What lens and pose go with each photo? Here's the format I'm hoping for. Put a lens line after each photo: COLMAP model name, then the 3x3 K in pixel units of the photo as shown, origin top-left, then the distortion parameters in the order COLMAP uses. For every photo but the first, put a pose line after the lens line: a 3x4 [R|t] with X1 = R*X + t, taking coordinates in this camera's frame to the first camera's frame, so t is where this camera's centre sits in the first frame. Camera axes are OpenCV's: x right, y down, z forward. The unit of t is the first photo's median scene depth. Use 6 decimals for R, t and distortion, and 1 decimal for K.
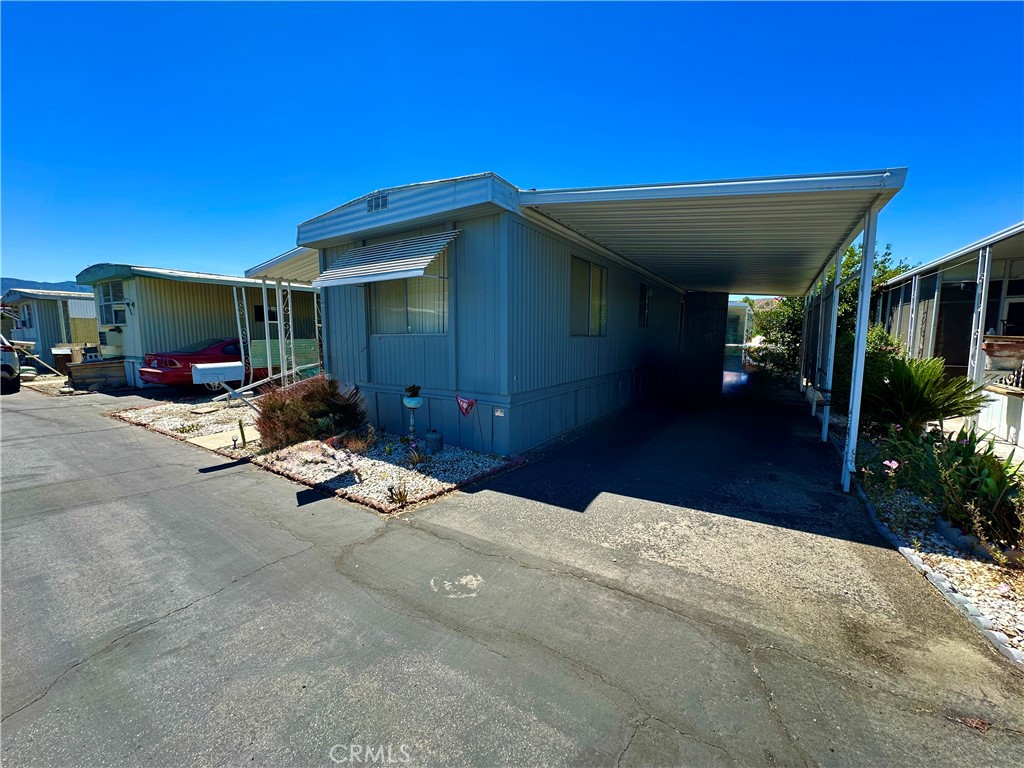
lens RADIAL K [[407.3, 0, 507.5], [0, 407.3, 384.7], [0, 0, 1]] dist [-0.003399, 0.001568]
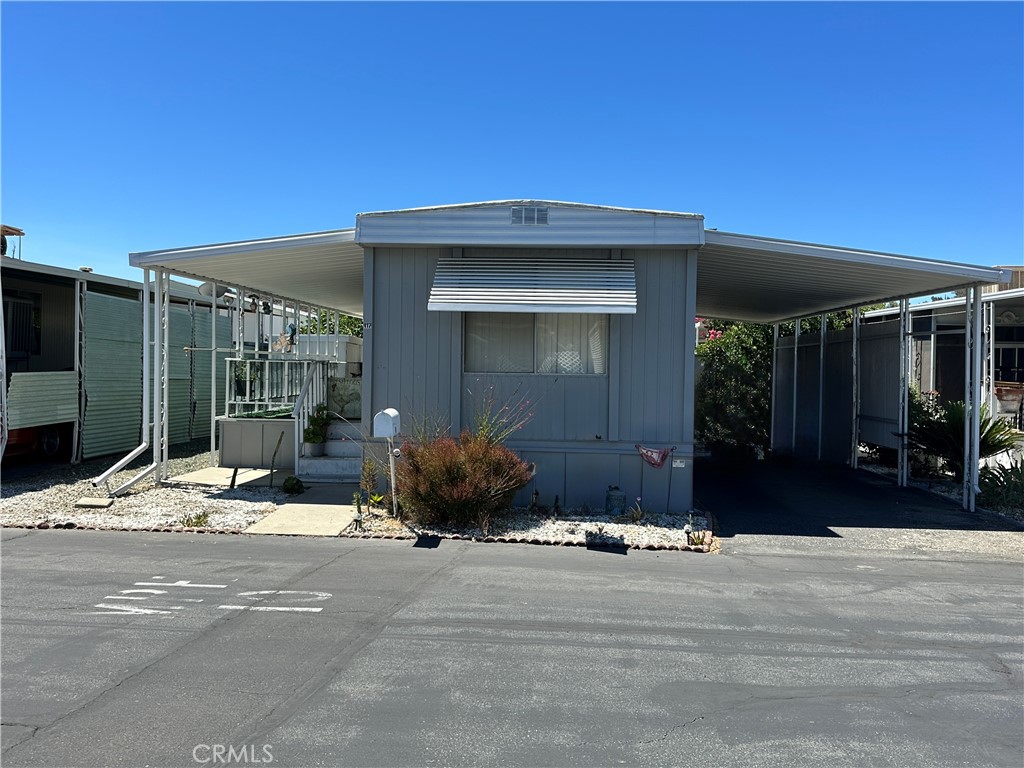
lens RADIAL K [[912.8, 0, 518.0], [0, 912.8, 379.0], [0, 0, 1]] dist [0.063888, -0.011041]
pose [[0.866697, 0.009246, 0.498750, -1.199681], [0.041323, 0.995061, -0.090256, 0.045443], [-0.497121, 0.098834, 0.862034, -0.520765]]
